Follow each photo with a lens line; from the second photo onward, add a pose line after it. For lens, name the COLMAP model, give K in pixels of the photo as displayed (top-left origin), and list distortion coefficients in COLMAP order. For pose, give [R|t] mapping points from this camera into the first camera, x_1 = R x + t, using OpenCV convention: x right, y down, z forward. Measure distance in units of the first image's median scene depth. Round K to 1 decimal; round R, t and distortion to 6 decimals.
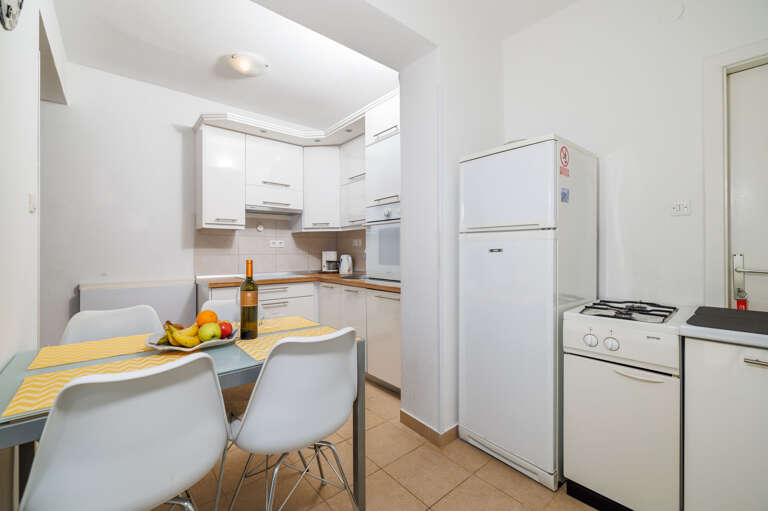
lens RADIAL K [[323.0, 0, 385.0], [0, 323.0, 248.7], [0, 0, 1]] dist [-0.000025, -0.000090]
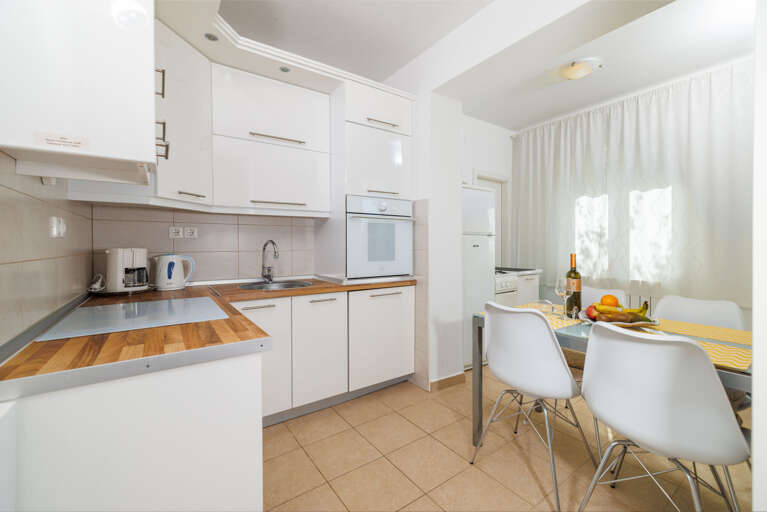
lens RADIAL K [[322.6, 0, 384.5], [0, 322.6, 249.2], [0, 0, 1]] dist [-0.000025, -0.000090]
pose [[0.092083, -0.007606, 0.995722, -0.927868], [-0.003165, 0.999964, 0.007931, 0.007133], [-0.995746, -0.003882, 0.092056, 0.875504]]
